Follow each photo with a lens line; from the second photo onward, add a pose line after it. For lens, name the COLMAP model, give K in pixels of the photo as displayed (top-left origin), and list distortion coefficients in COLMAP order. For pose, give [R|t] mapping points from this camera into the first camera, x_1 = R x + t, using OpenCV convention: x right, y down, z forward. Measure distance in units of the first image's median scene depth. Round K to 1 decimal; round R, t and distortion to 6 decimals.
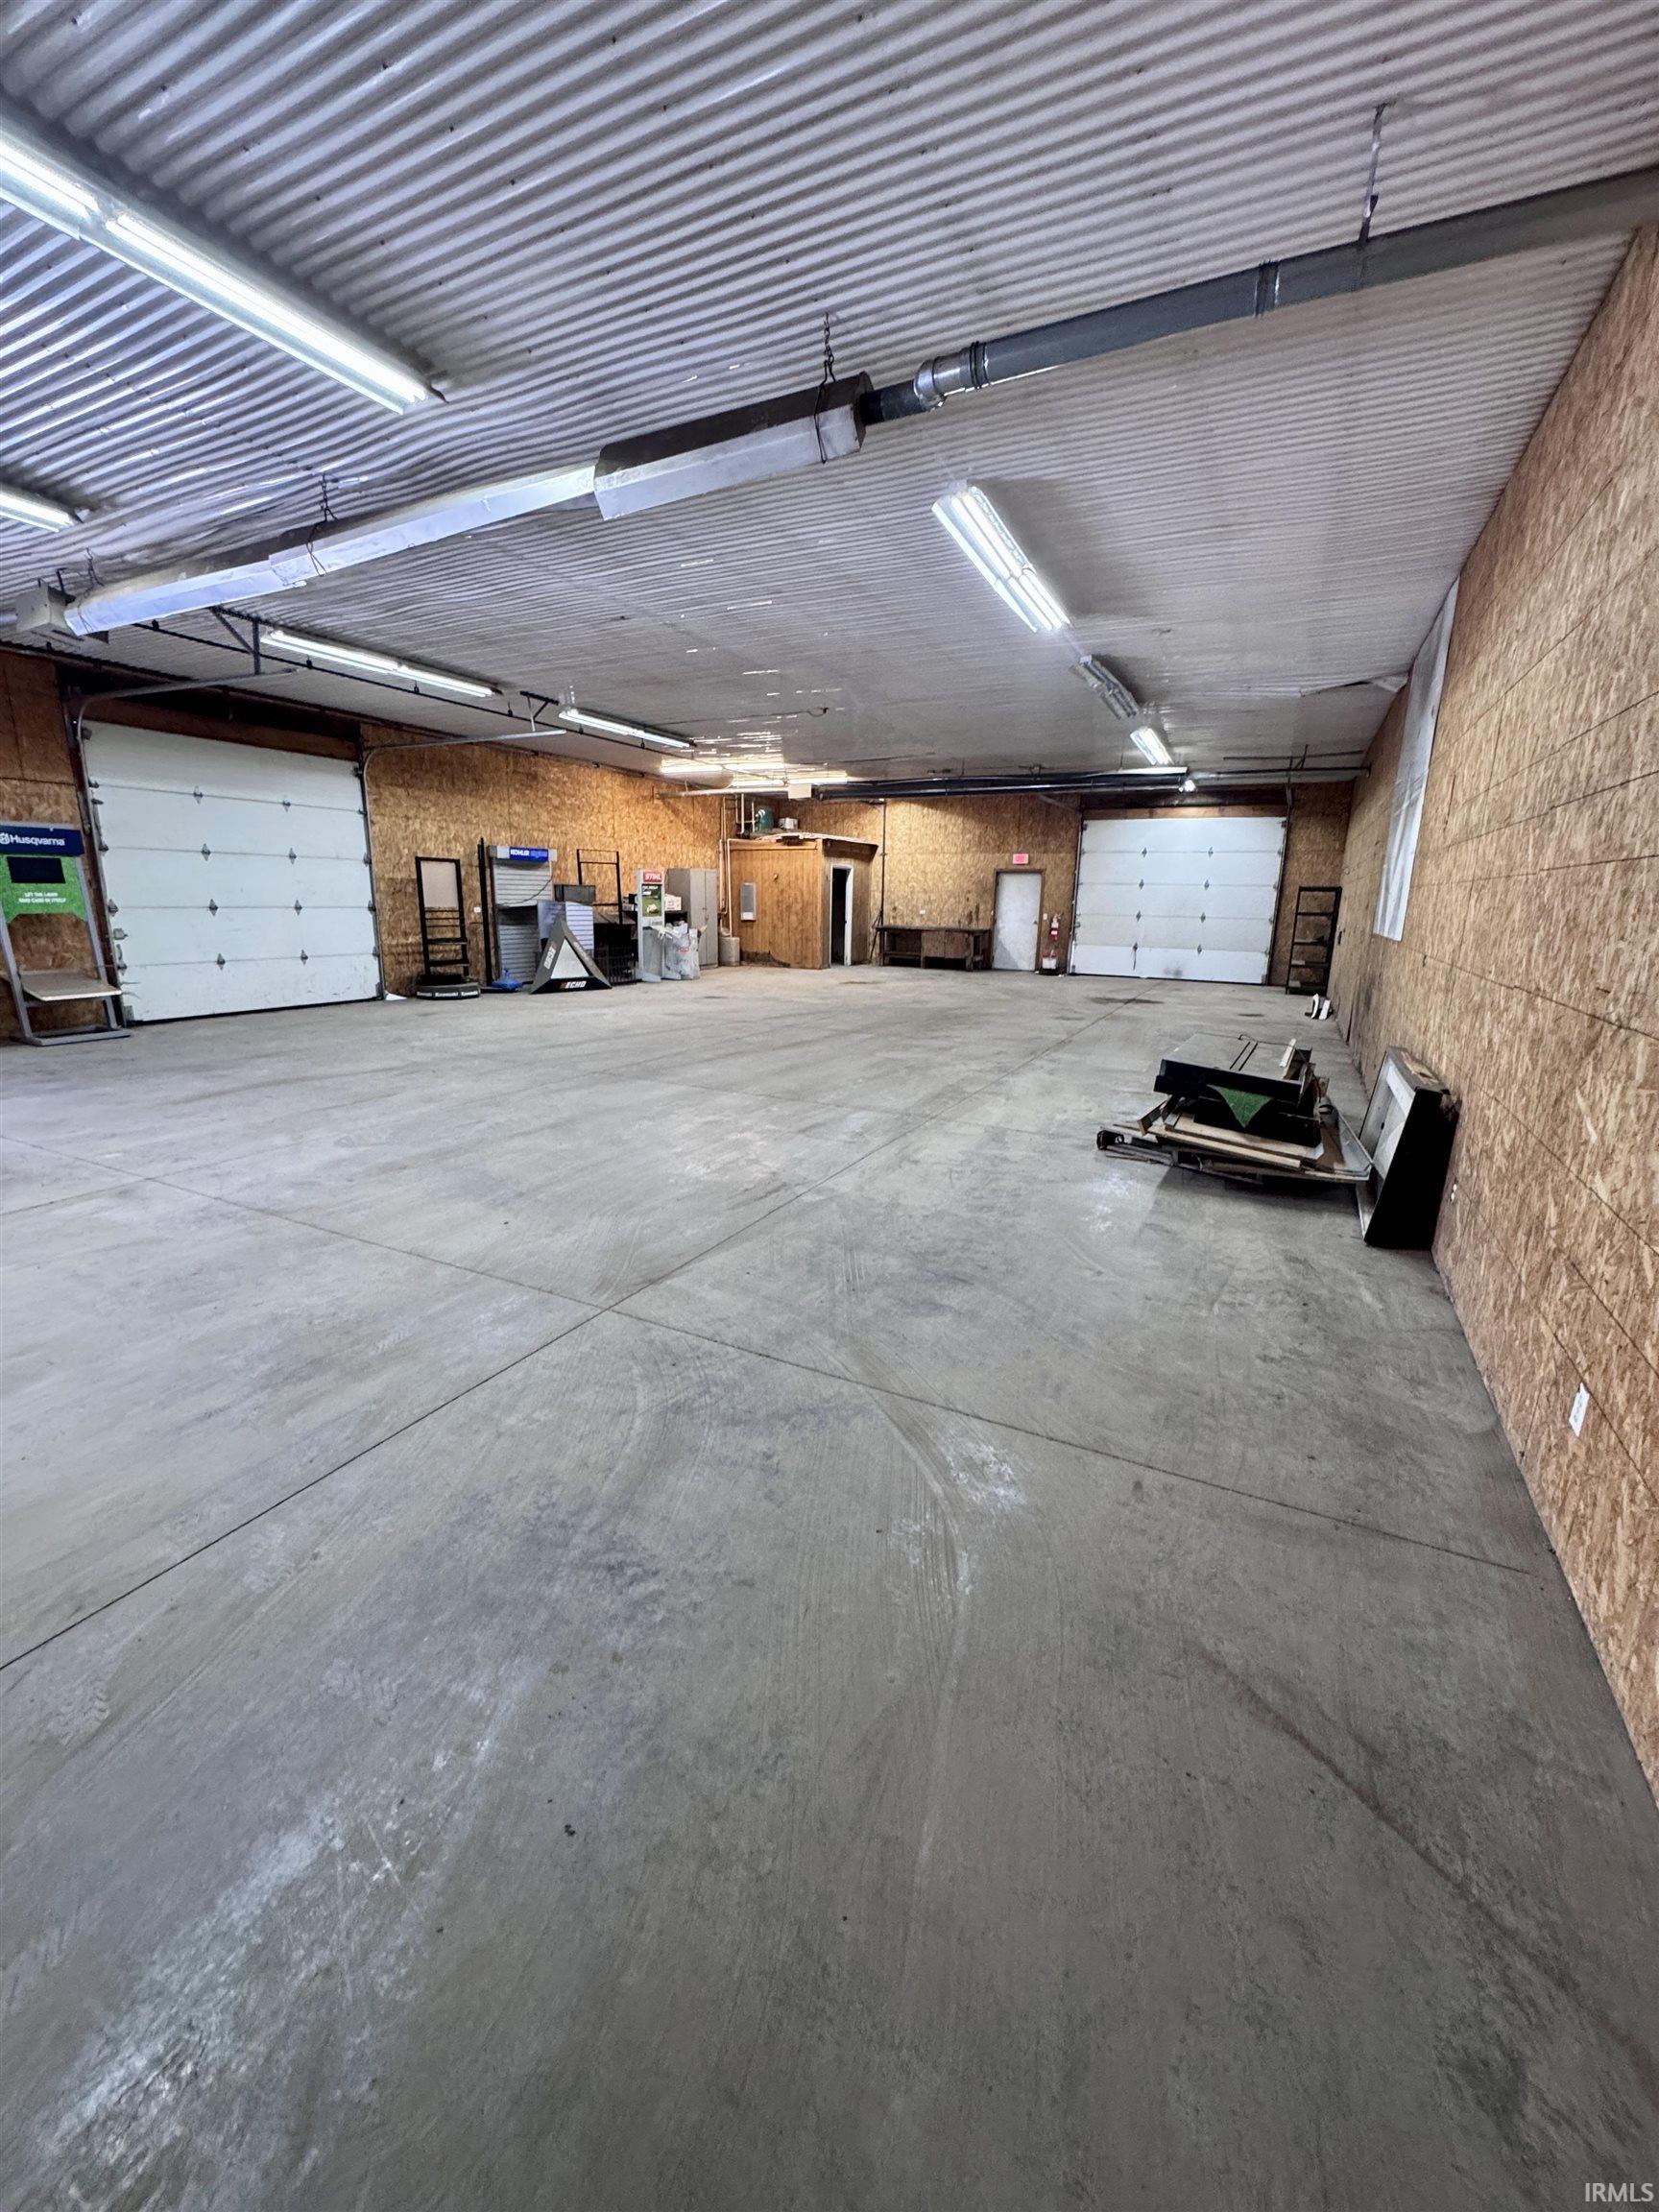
lens RADIAL K [[879.0, 0, 829.5], [0, 879.0, 1106.0], [0, 0, 1]] dist [0.000280, 0.000066]
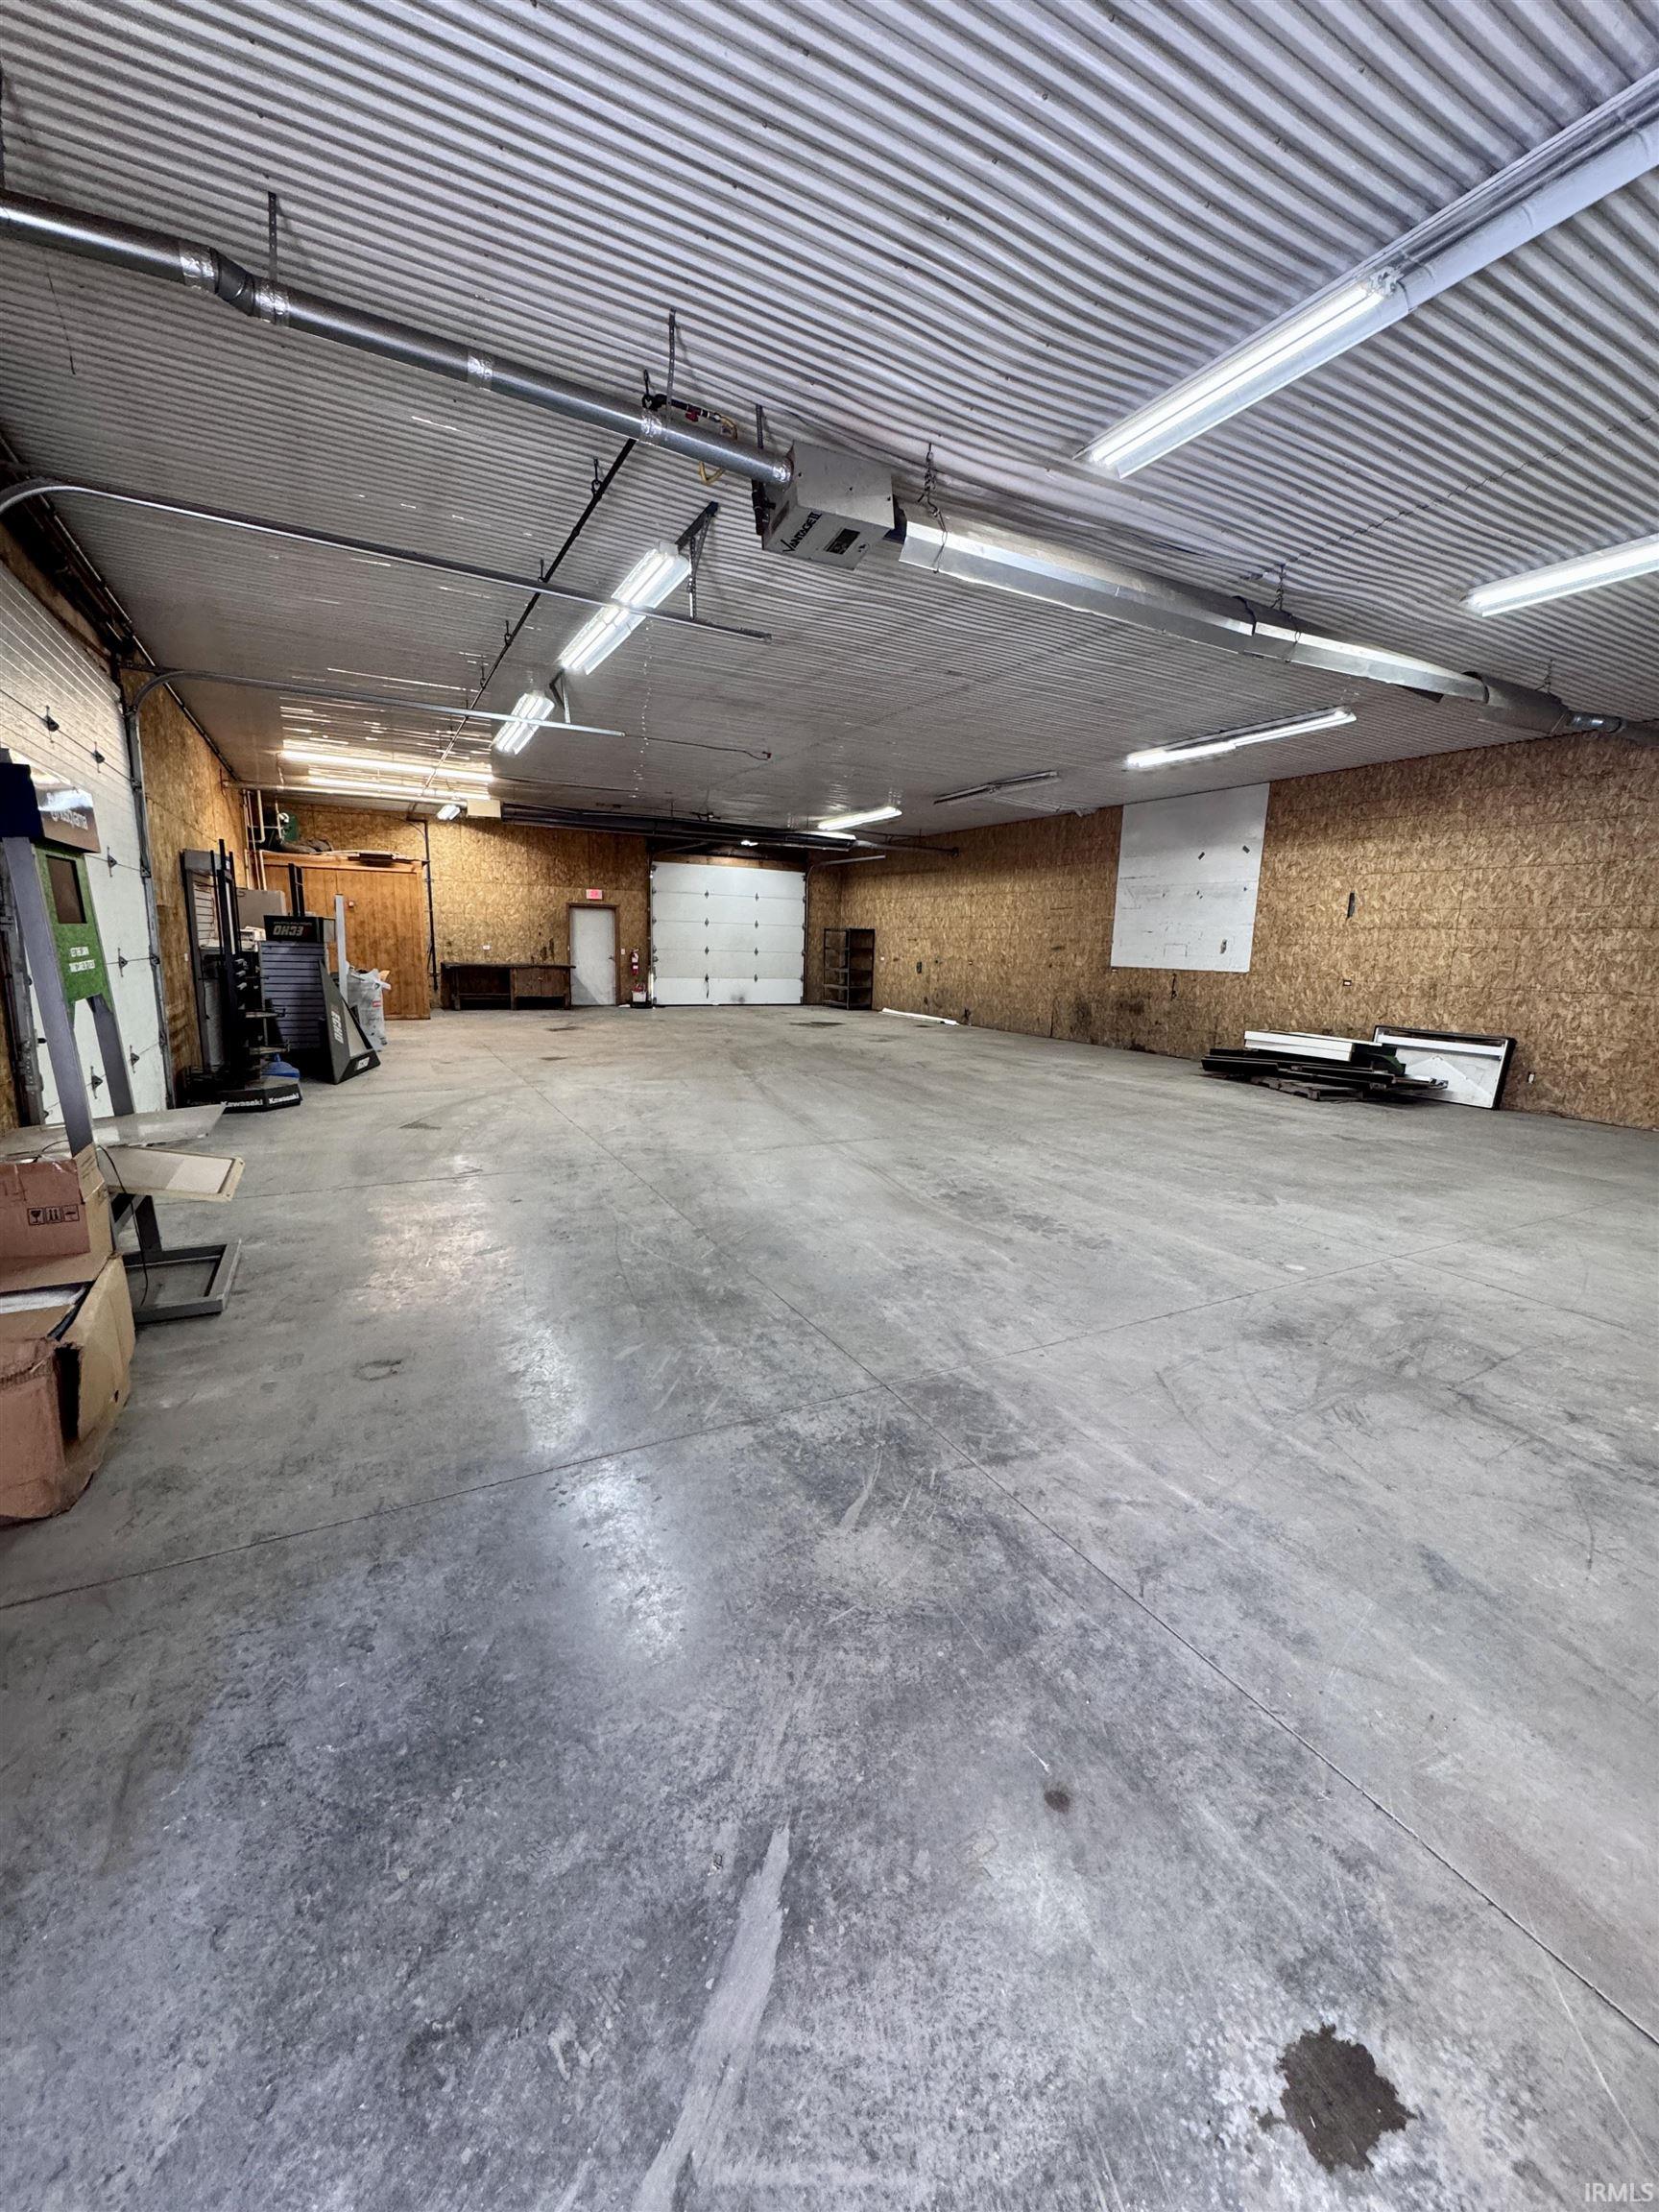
lens RADIAL K [[879.0, 0, 829.5], [0, 879.0, 1106.0], [0, 0, 1]] dist [0.000280, 0.000066]
pose [[0.567366, -0.154096, 0.808919, -0.540585], [0.174440, 0.982532, 0.064819, -0.072829], [-0.804777, 0.104332, 0.584336, 0.261888]]
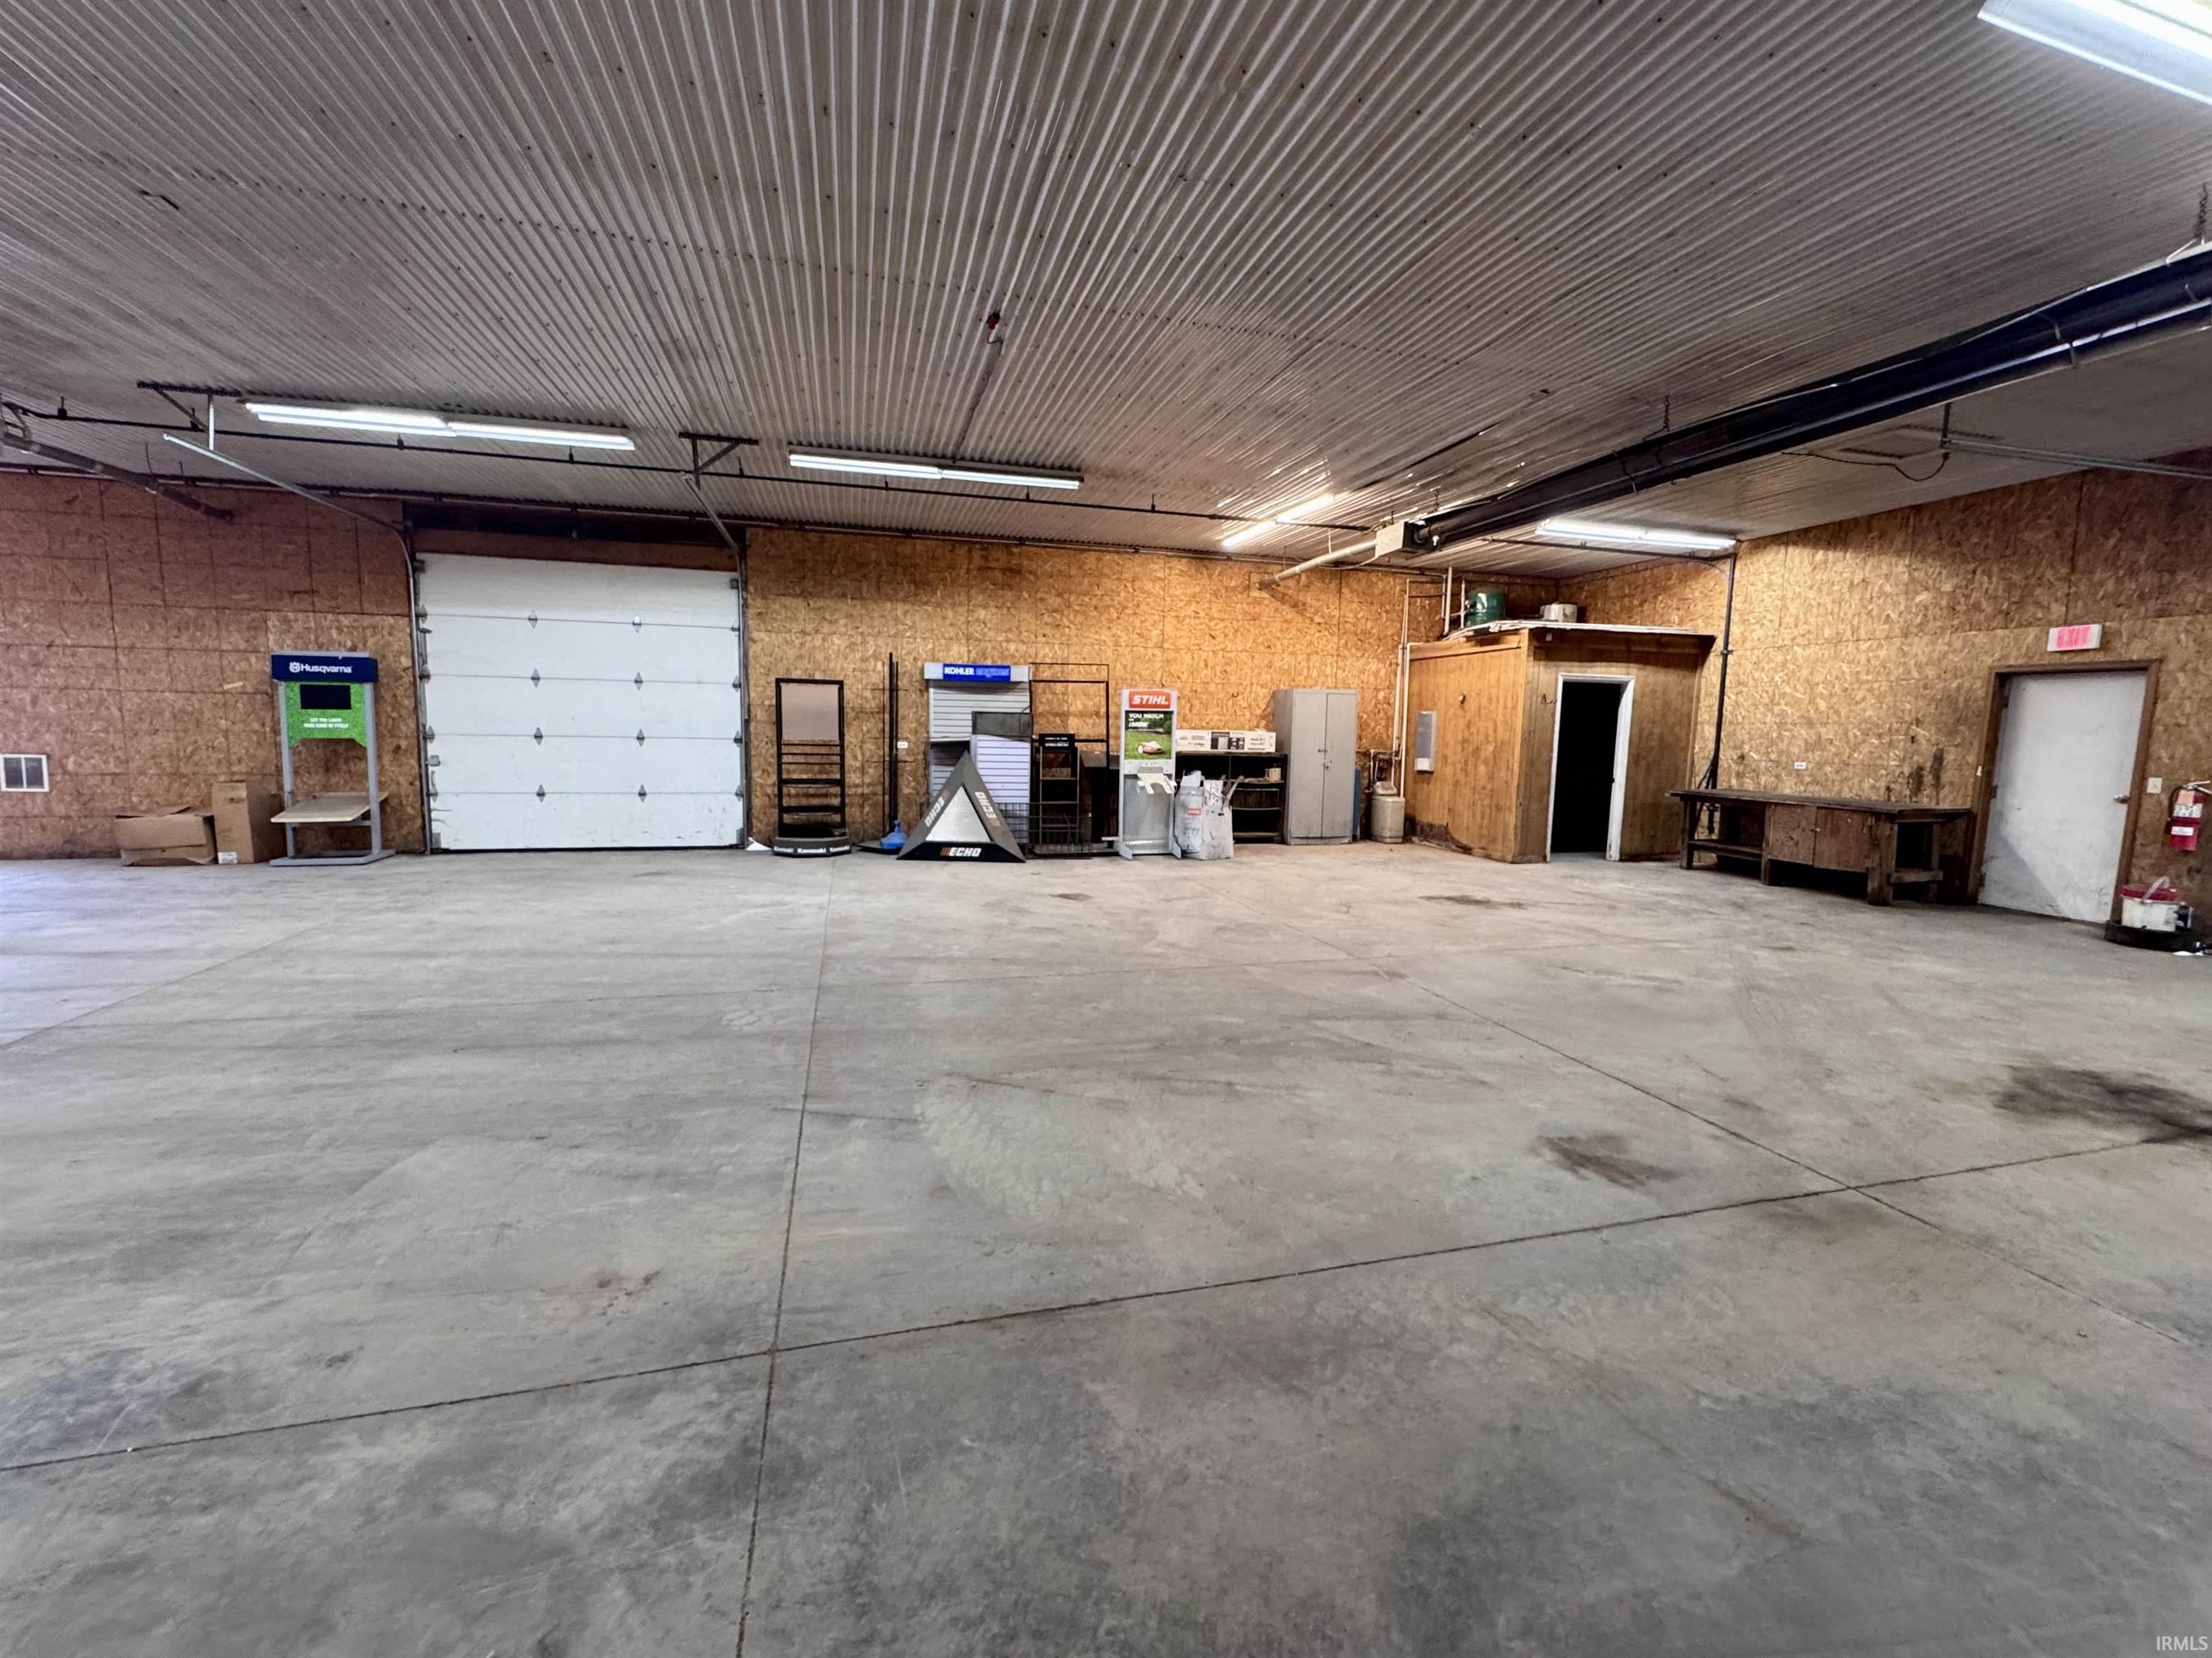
lens RADIAL K [[918.2, 0, 1106.0], [0, 918.2, 829.0], [0, 0, 1]] dist [-0.000291, 0.000287]
pose [[0.675751, 0.076342, -0.733166, 0.265265], [-0.177854, 0.982123, -0.061661, -0.110270], [0.715352, 0.172064, 0.677248, 0.493701]]
